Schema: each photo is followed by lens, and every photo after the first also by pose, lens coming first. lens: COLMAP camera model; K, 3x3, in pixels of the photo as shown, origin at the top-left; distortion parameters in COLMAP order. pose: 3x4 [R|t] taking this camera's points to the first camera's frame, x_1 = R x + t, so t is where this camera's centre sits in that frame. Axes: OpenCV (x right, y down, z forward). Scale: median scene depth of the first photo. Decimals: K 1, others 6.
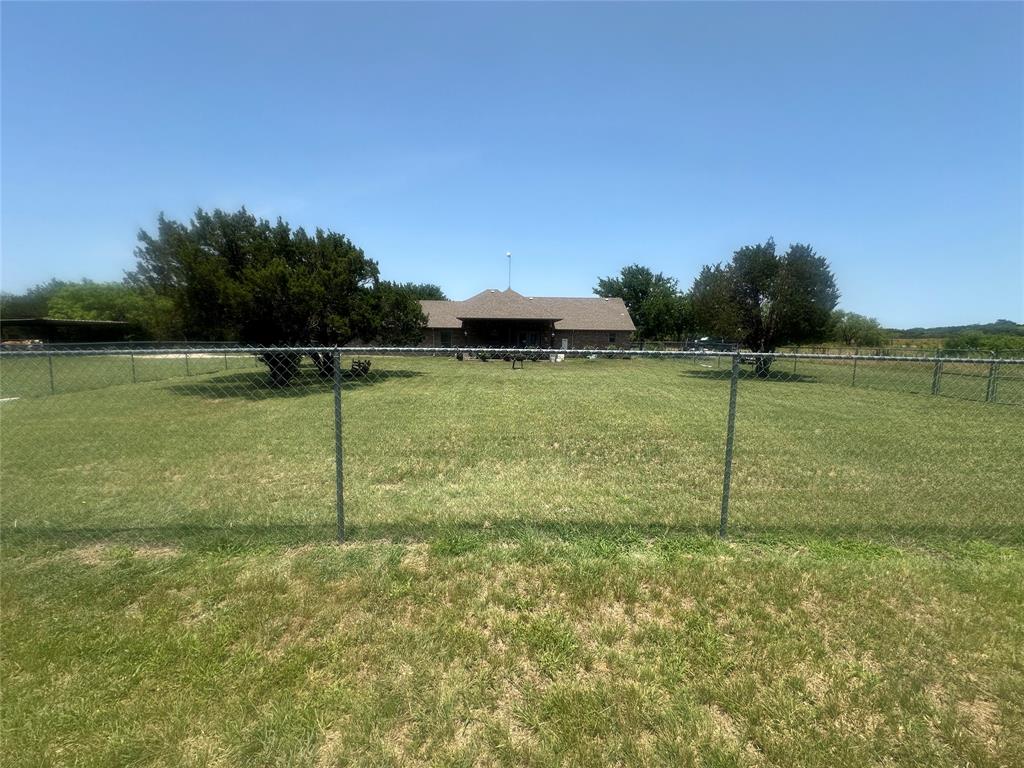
lens RADIAL K [[410.3, 0, 516.8], [0, 410.3, 387.9], [0, 0, 1]] dist [-0.000111, 0.000212]
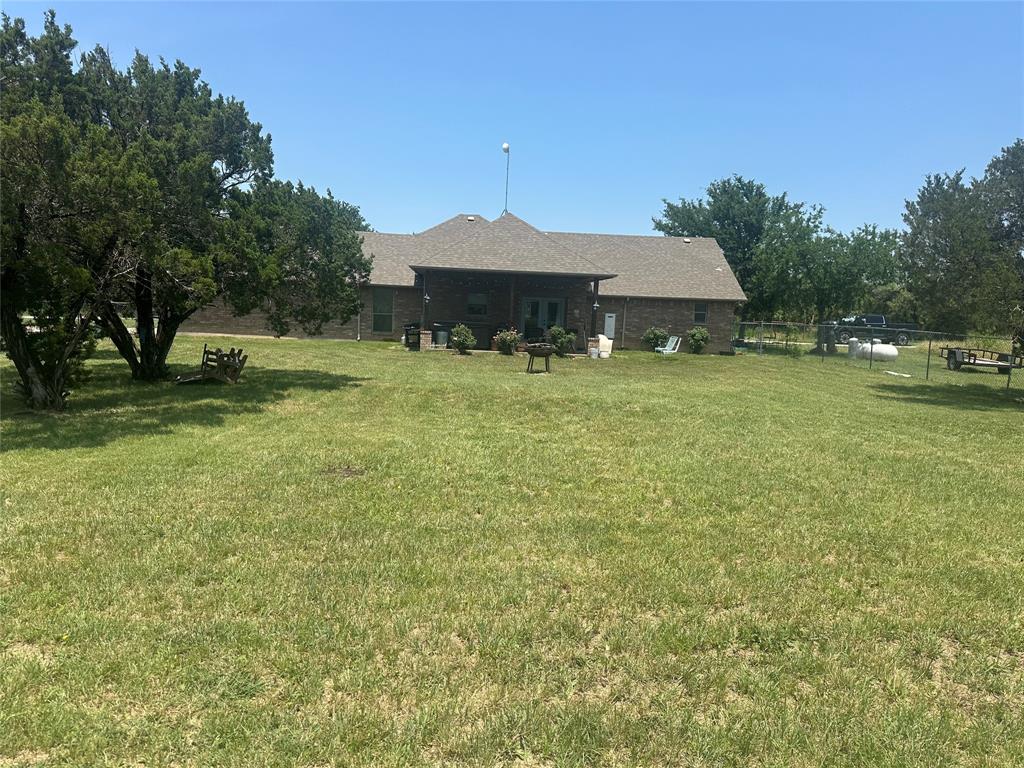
lens RADIAL K [[721.7, 0, 510.6], [0, 721.7, 386.2], [0, 0, 1]] dist [0.042757, -0.033408]
pose [[0.998553, 0.024423, 0.047914, -0.060924], [-0.023881, 0.999645, -0.011838, -0.015354], [-0.048187, 0.010677, 0.998781, 0.105777]]
